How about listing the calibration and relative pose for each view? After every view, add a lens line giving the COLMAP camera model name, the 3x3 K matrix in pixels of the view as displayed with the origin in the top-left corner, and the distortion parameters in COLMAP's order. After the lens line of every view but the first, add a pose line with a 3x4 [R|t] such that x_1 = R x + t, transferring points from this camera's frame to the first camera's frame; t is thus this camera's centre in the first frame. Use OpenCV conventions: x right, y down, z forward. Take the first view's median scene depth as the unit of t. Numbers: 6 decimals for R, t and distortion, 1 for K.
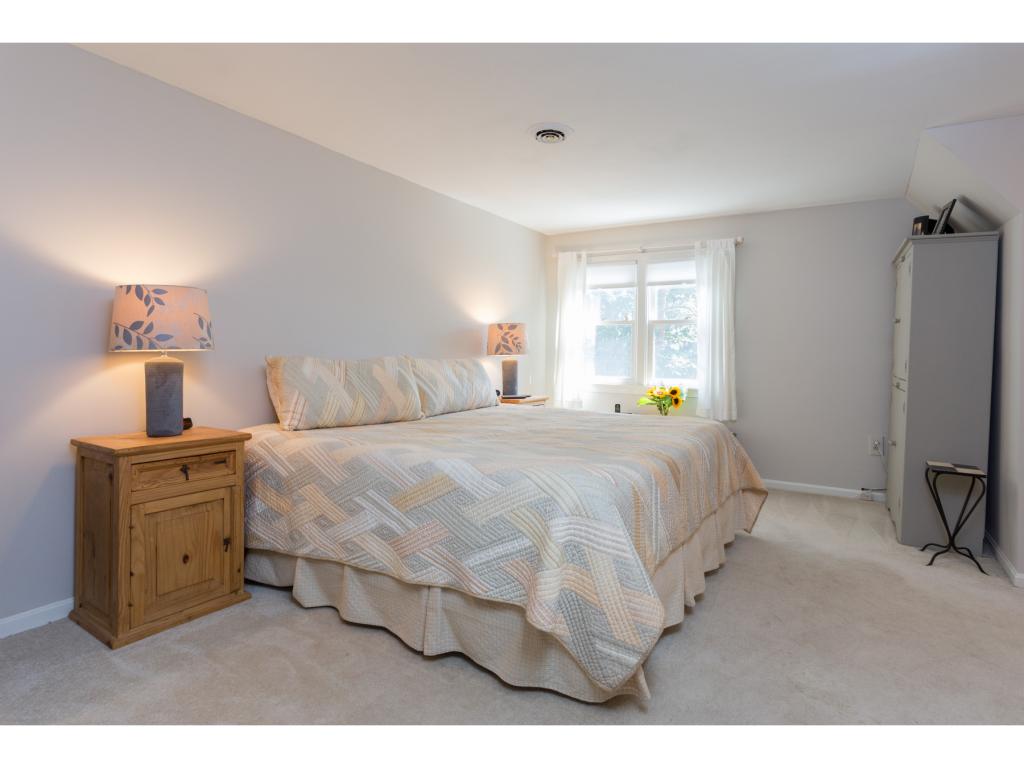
lens RADIAL K [[521.6, 0, 513.6], [0, 521.6, 381.8], [0, 0, 1]] dist [-0.006325, -0.000889]
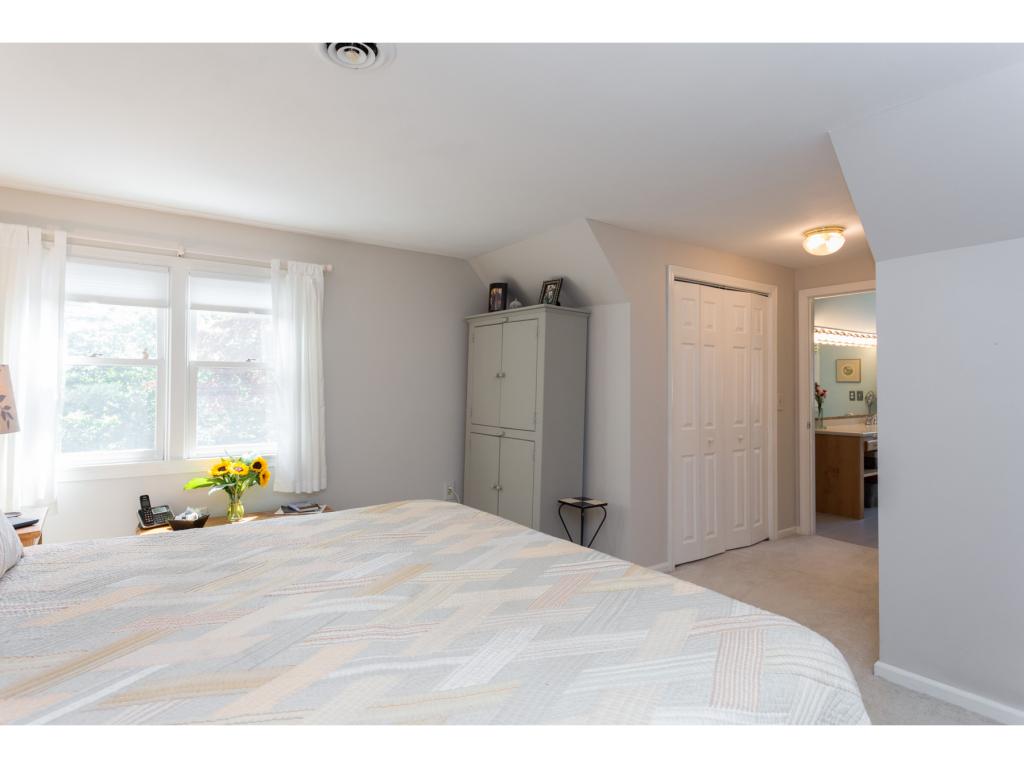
lens RADIAL K [[568.1, 0, 511.6], [0, 568.1, 384.7], [0, 0, 1]] dist [0.001213, 0.000447]
pose [[0.382772, -0.020956, 0.923605, -0.265088], [0.054437, 0.998517, 0.000095, -0.068853], [-0.922238, 0.050242, 0.383345, 0.369500]]
